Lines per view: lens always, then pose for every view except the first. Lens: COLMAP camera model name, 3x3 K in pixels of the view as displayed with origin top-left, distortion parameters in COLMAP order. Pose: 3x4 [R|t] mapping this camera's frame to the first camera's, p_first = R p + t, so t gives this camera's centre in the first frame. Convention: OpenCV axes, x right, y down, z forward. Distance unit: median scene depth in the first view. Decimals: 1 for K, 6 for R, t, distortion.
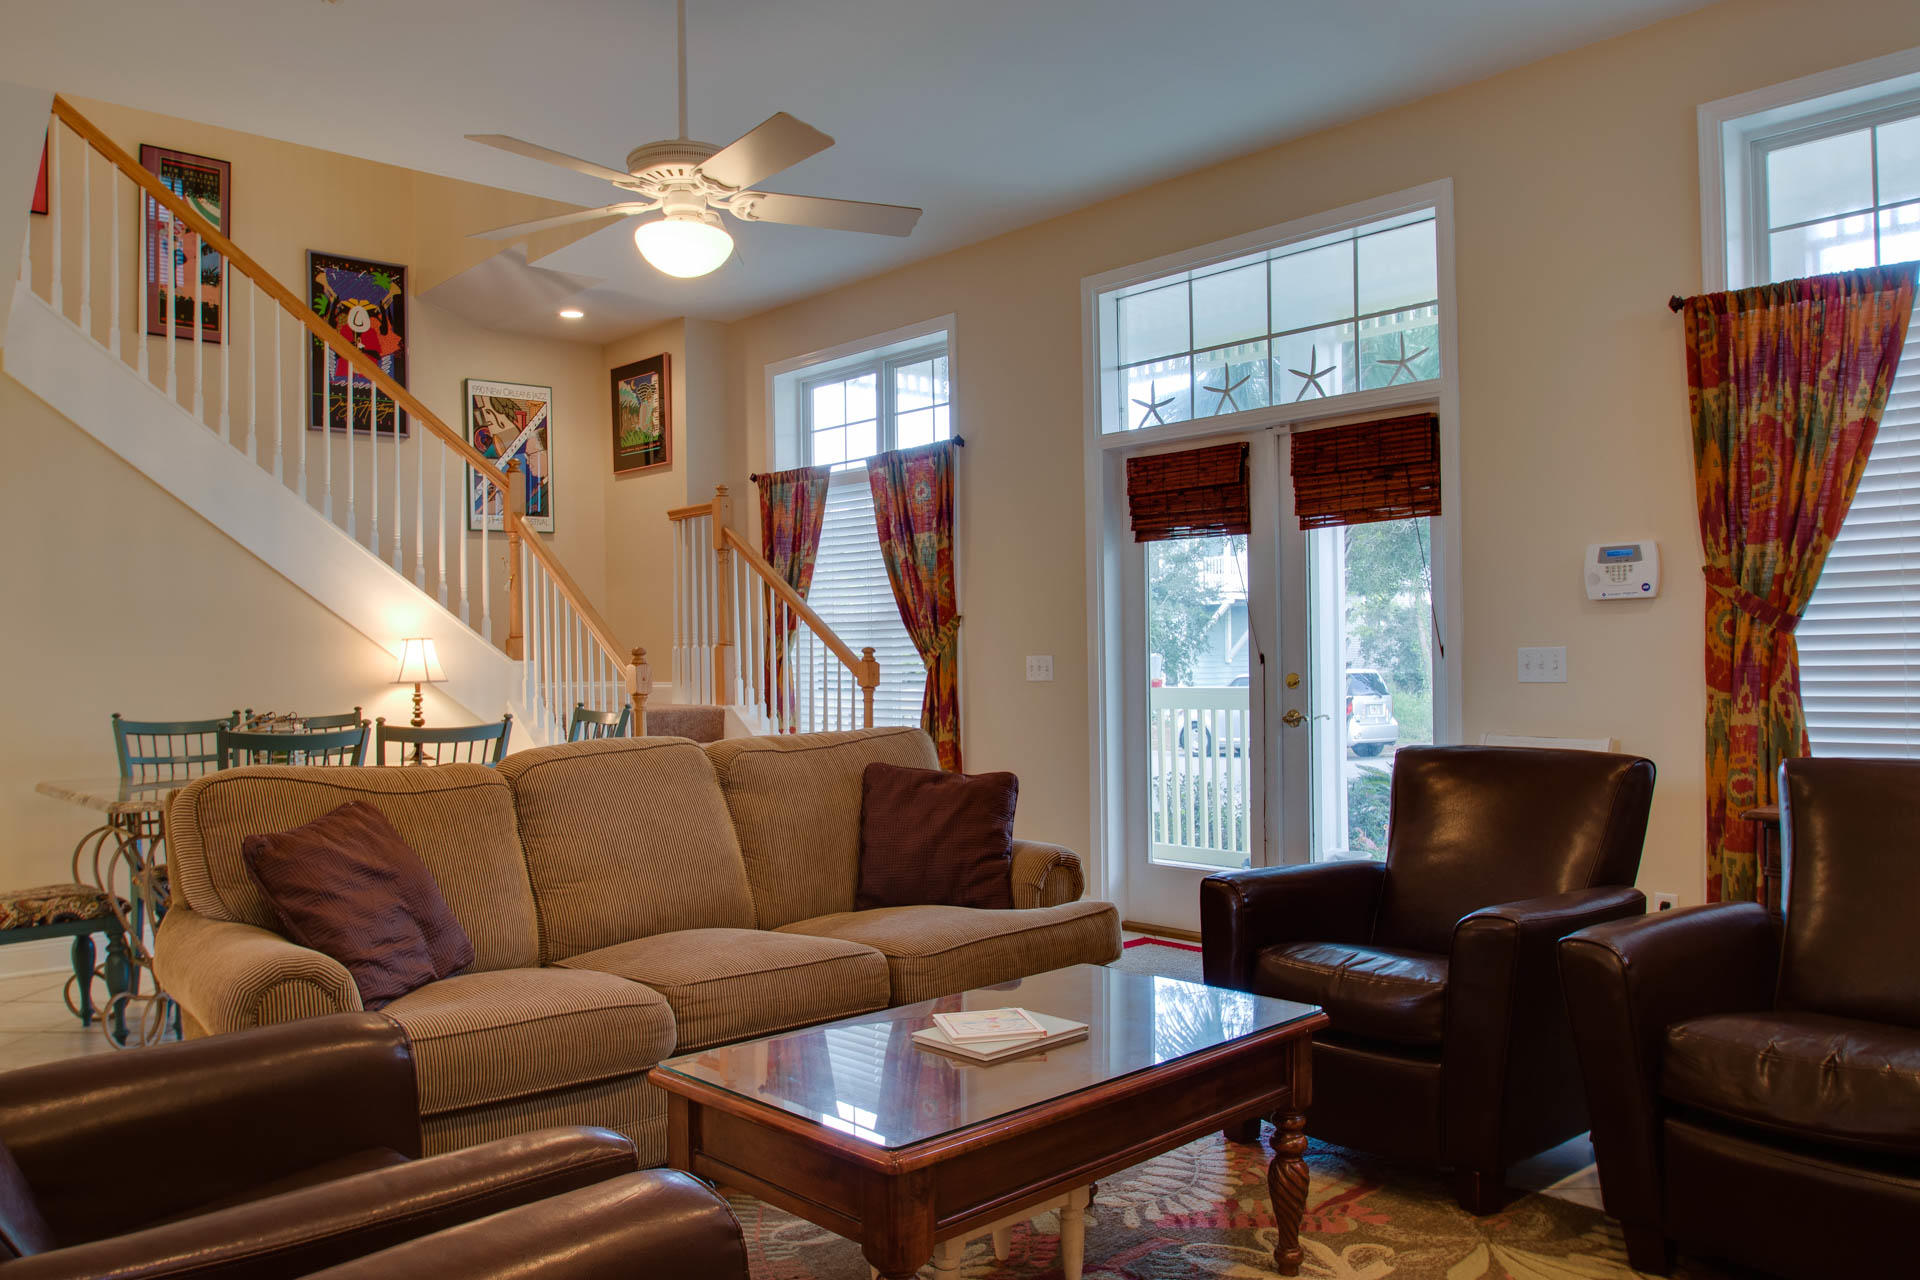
lens RADIAL K [[1505.5, 0, 899.5], [0, 1505.5, 638.3], [0, 0, 1]] dist [-0.031902, 0.023842]
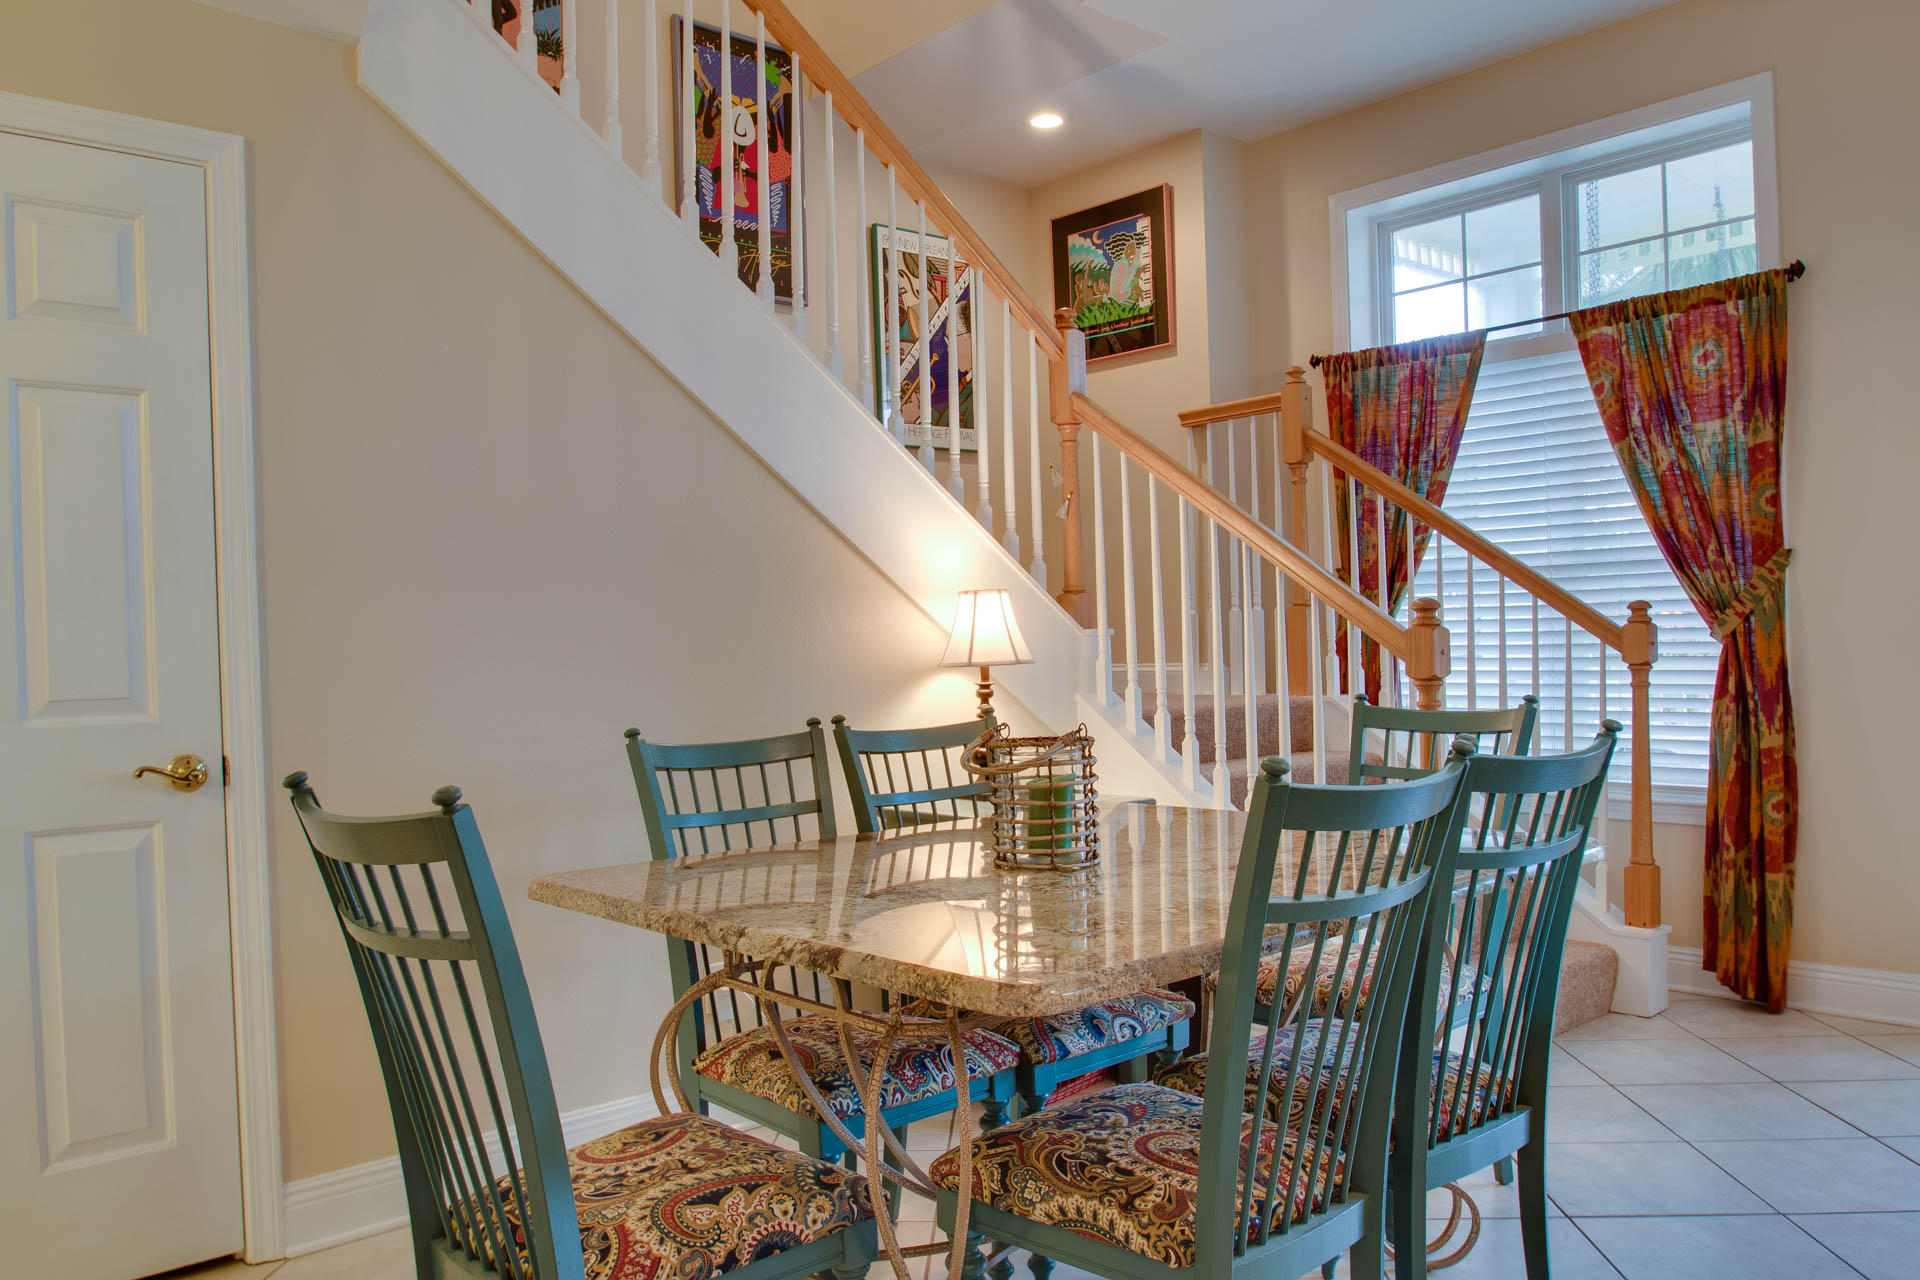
lens RADIAL K [[1505.5, 0, 949.8], [0, 1505.5, 658.6], [0, 0, 1]] dist [-0.031902, 0.023842]
pose [[0.999840, -0.012370, 0.012901, -0.280167], [0.012059, 0.999642, 0.023884, 0.010292], [-0.013192, -0.023725, 0.999631, 0.325542]]
